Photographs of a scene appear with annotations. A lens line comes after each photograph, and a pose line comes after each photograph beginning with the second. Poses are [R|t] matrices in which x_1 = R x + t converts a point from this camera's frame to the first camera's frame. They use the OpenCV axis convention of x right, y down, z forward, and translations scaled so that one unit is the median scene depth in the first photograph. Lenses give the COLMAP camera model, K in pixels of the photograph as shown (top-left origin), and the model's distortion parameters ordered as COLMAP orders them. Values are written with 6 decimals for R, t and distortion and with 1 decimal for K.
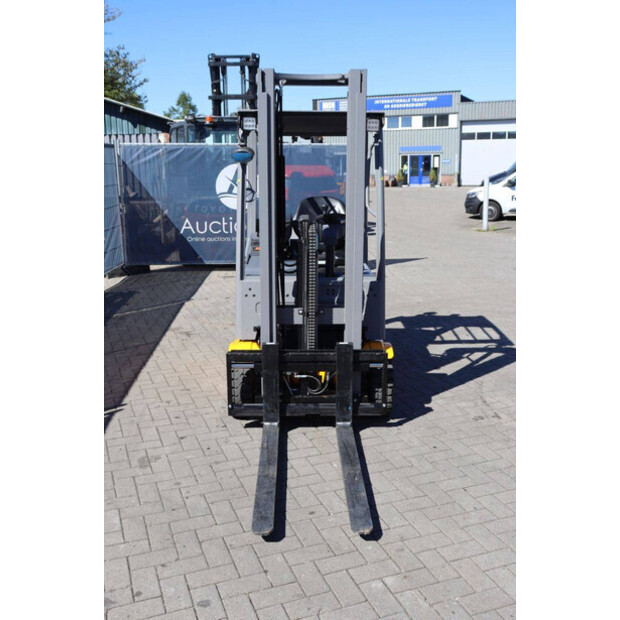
lens RADIAL K [[652.1, 0, 310.0], [0, 652.1, 310.0], [0, 0, 1]] dist [-0.054803, 0.010747]
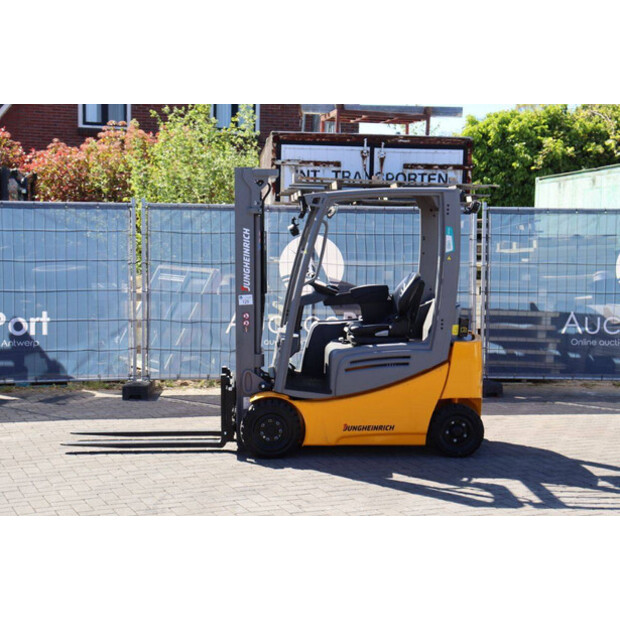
lens RADIAL K [[1093.7, 0, 310.0], [0, 1093.7, 310.0], [0, 0, 1]] dist [0.203011, 0.298128]
pose [[0.043336, 0.078846, -0.995944, 1.508221], [-0.233066, 0.970173, 0.066665, -0.175377], [0.971495, 0.229232, 0.060420, 0.690913]]
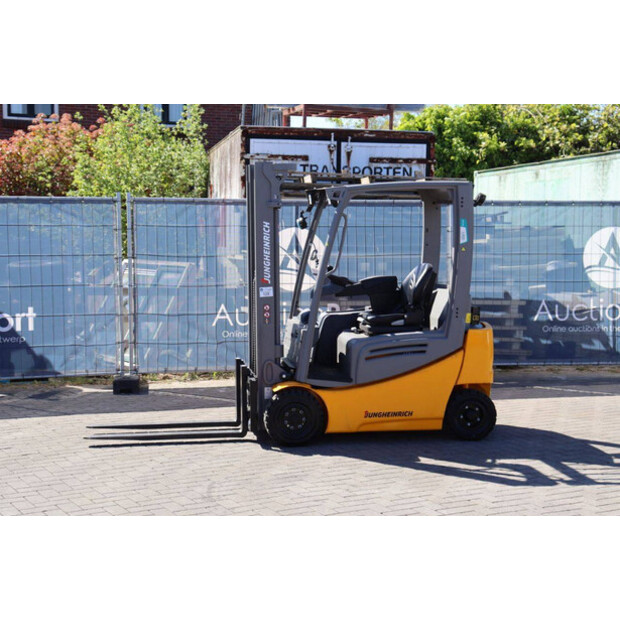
lens RADIAL K [[1093.7, 0, 310.0], [0, 1093.7, 310.0], [0, 0, 1]] dist [0.203011, 0.298128]
pose [[0.143470, 0.083377, -0.986136, 1.527432], [-0.224186, 0.973279, 0.049674, -0.134600], [0.963928, 0.213952, 0.158328, 0.520284]]
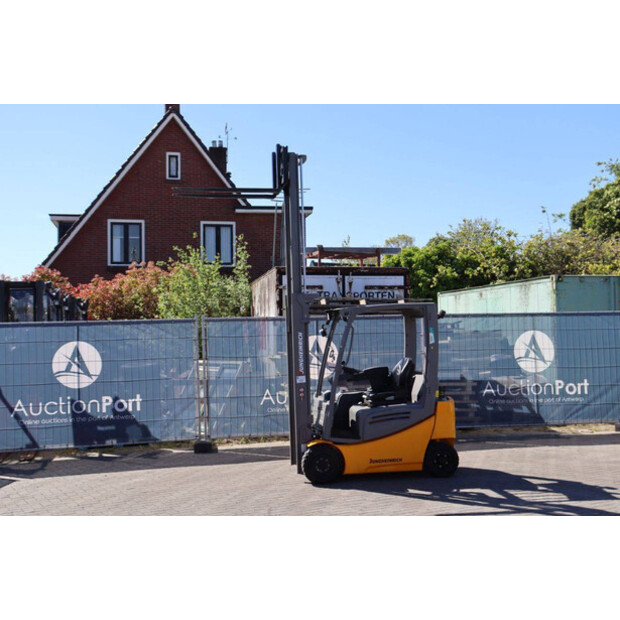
lens RADIAL K [[817.8, 0, 310.0], [0, 817.8, 310.0], [0, 0, 1]] dist [0.035806, 0.113121]
pose [[0.134394, -0.023056, -0.990660, 1.695201], [-0.200426, 0.978434, -0.049961, -0.129535], [0.970447, 0.205269, 0.126875, 0.472122]]
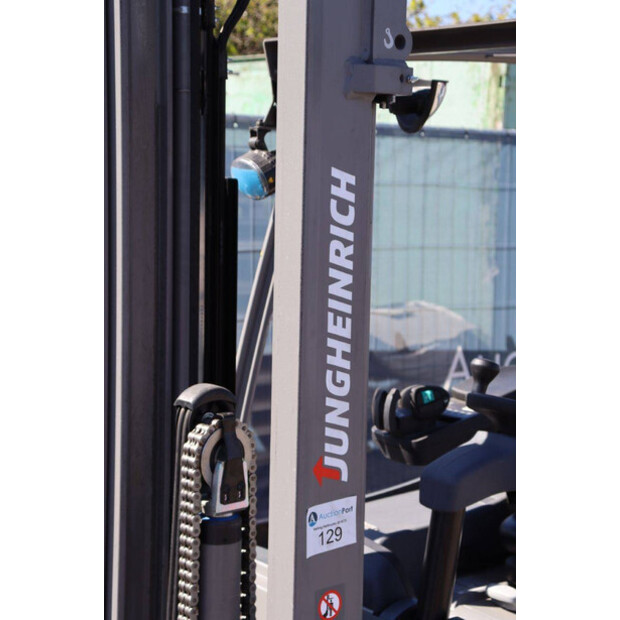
lens RADIAL K [[1333.5, 0, 310.0], [0, 1333.5, 310.0], [0, 0, 1]] dist [0.032344, 0.104706]
pose [[0.614866, 0.100269, -0.782232, 0.322443], [-0.203173, 0.978543, -0.034269, -0.114523], [0.762011, 0.179999, 0.622045, 0.456326]]
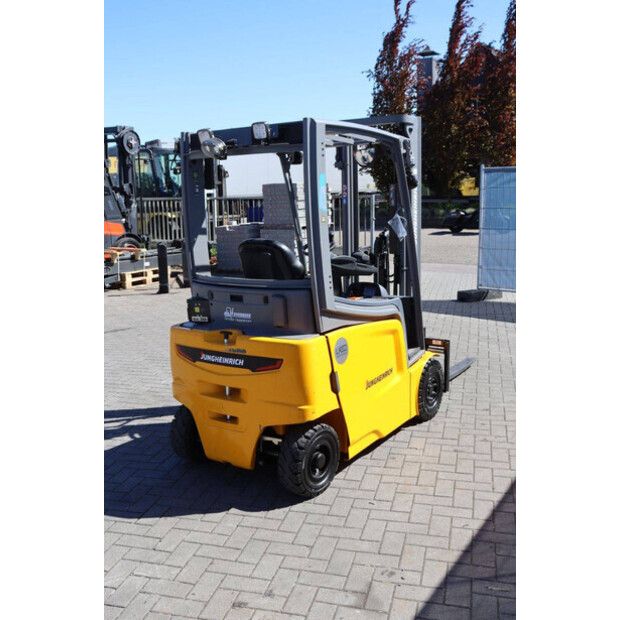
lens RADIAL K [[652.1, 0, 310.0], [0, 652.1, 310.0], [0, 0, 1]] dist [-0.054803, 0.010747]
pose [[-0.812914, -0.082329, 0.576536, -0.432878], [0.155910, 0.923059, 0.351646, -0.323289], [-0.561127, 0.375746, -0.737531, 1.417539]]
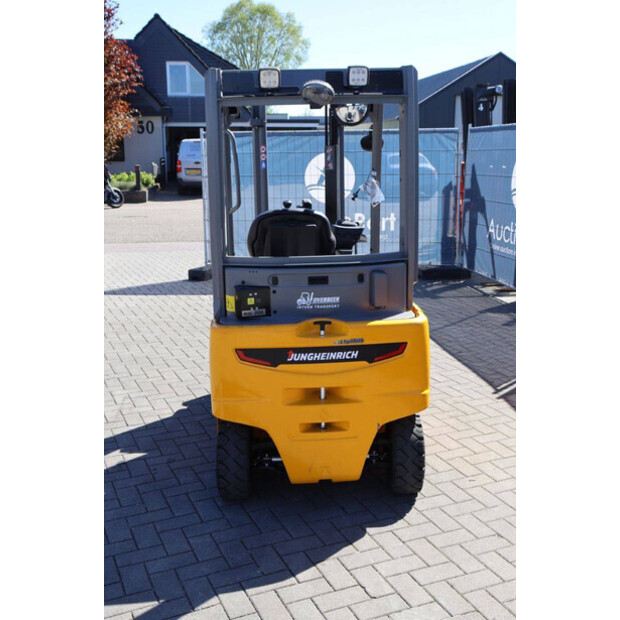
lens RADIAL K [[729.1, 0, 310.0], [0, 729.1, 310.0], [0, 0, 1]] dist [-0.010082, -0.016755]
pose [[-0.998977, 0.023538, -0.038607, 0.025474], [0.004899, 0.905146, 0.425073, -0.348154], [0.044950, 0.424449, -0.904335, 1.522862]]
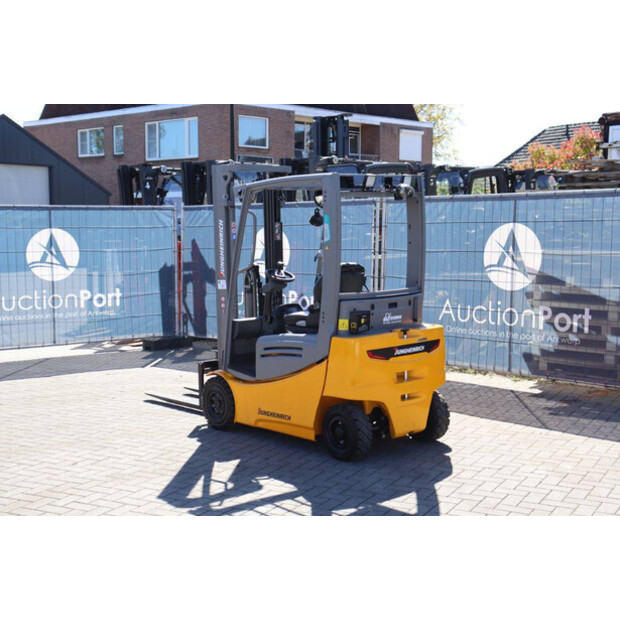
lens RADIAL K [[927.1, 0, 310.0], [0, 927.1, 310.0], [0, 0, 1]] dist [0.101903, 0.021476]
pose [[-0.756971, 0.073514, -0.649300, 0.845530], [-0.131500, 0.956186, 0.261565, -0.410285], [0.640080, 0.283380, -0.714138, 1.762352]]
